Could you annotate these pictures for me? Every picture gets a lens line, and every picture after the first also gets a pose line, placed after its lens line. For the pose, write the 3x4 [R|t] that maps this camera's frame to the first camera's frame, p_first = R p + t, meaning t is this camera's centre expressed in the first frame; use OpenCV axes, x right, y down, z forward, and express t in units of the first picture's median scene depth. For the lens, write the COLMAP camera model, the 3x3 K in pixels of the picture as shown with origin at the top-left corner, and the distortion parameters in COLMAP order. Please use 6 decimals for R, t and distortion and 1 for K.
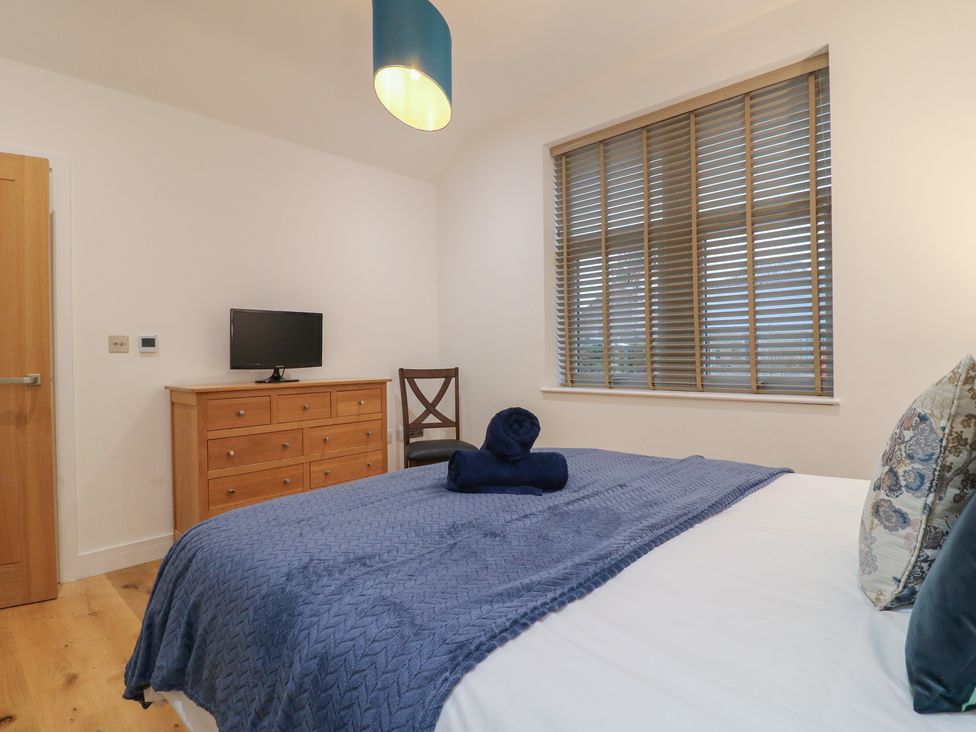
lens RADIAL K [[504.3, 0, 486.3], [0, 504.3, 362.4], [0, 0, 1]] dist [0.001260, -0.015326]
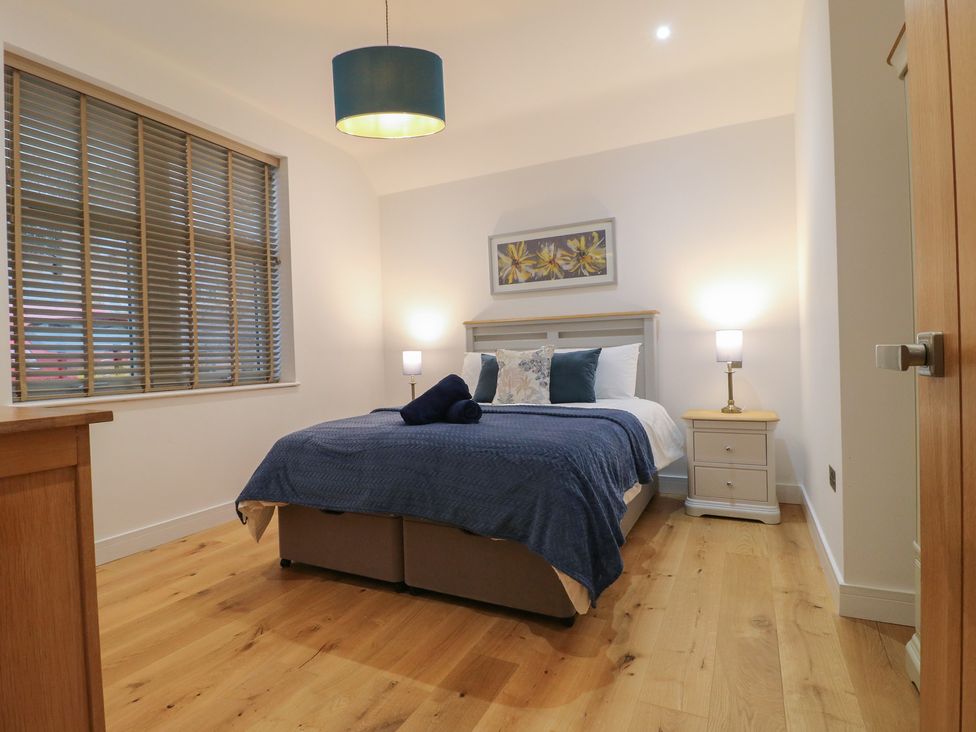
lens RADIAL K [[504.3, 0, 486.3], [0, 504.3, 362.4], [0, 0, 1]] dist [0.001260, -0.015326]
pose [[-0.281382, 0.003713, 0.959589, -0.827944], [0.046180, 0.998886, 0.009676, 0.017896], [-0.958484, 0.047036, -0.281240, 0.713073]]
